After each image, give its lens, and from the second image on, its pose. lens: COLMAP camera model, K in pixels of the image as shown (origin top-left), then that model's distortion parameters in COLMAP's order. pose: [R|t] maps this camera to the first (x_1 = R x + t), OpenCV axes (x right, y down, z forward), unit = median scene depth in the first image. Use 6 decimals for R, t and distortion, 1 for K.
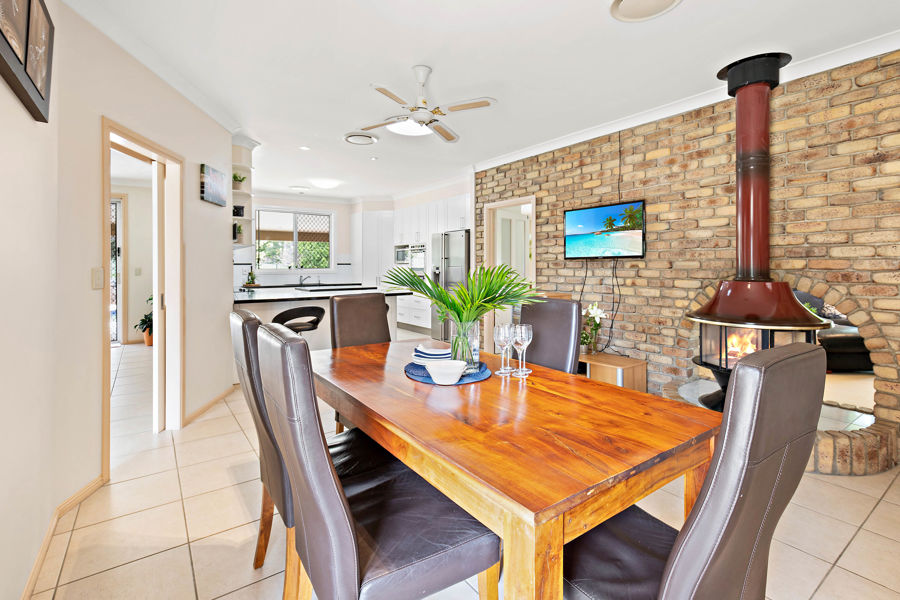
lens RADIAL K [[418.8, 0, 451.8], [0, 418.8, 269.3], [0, 0, 1]] dist [0.001484, 0.000055]
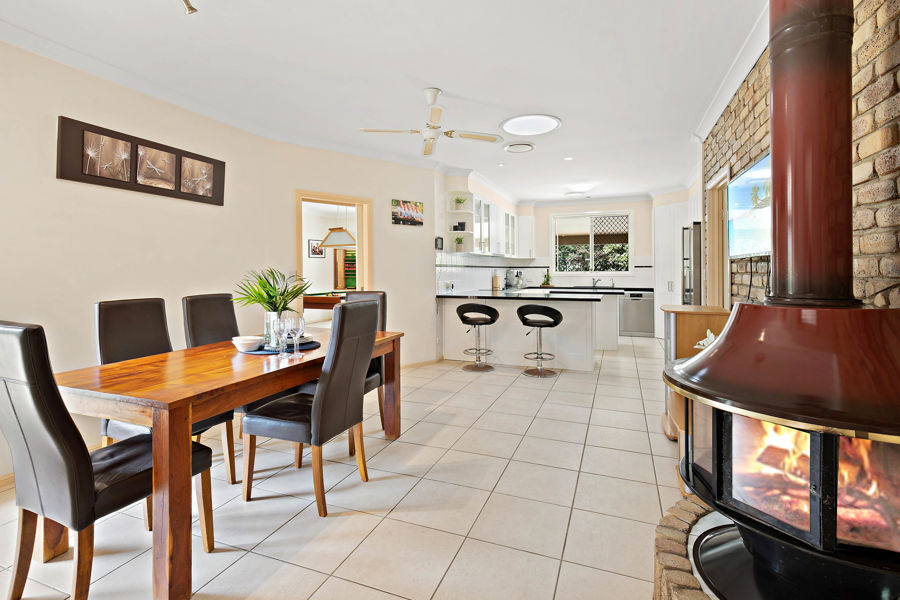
lens RADIAL K [[418.8, 0, 451.8], [0, 418.8, 269.3], [0, 0, 1]] dist [0.001484, 0.000055]
pose [[0.536421, -0.002929, -0.843945, 0.339800], [0.000038, 0.999994, -0.003446, -0.002573], [0.843951, 0.001816, 0.536418, 0.178056]]
